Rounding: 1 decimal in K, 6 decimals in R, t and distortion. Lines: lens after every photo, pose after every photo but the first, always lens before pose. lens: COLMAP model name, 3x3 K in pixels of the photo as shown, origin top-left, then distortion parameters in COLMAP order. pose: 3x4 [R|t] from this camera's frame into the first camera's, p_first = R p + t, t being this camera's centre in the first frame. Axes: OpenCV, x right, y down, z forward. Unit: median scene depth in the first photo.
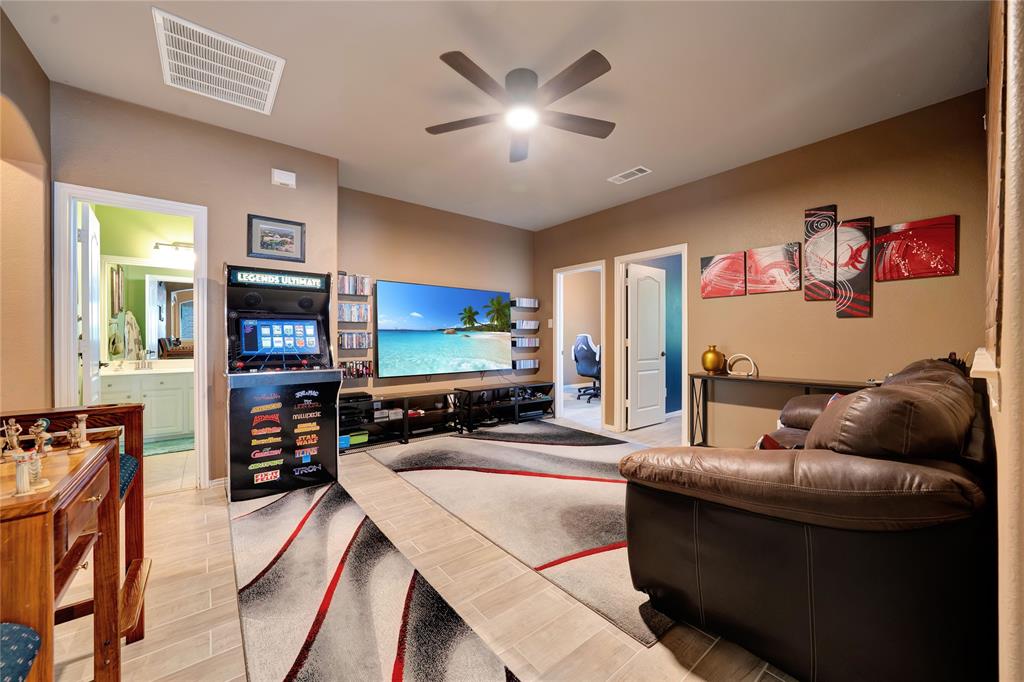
lens RADIAL K [[384.4, 0, 509.0], [0, 384.4, 336.3], [0, 0, 1]] dist [-0.022591, 0.001110]
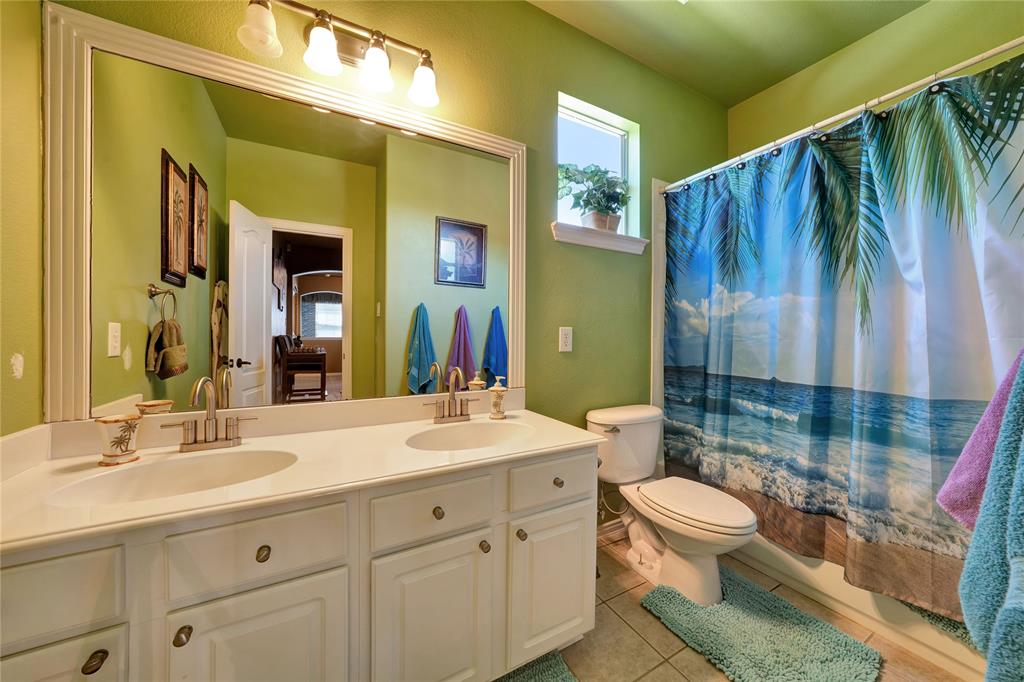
lens RADIAL K [[363.6, 0, 515.8], [0, 363.6, 342.3], [0, 0, 1]] dist [-0.023903, 0.004174]
pose [[0.985525, 0.024639, -0.167731, -0.663707], [-0.023757, 0.999691, 0.007266, 0.003364], [0.167858, -0.003176, 0.985806, 0.729634]]
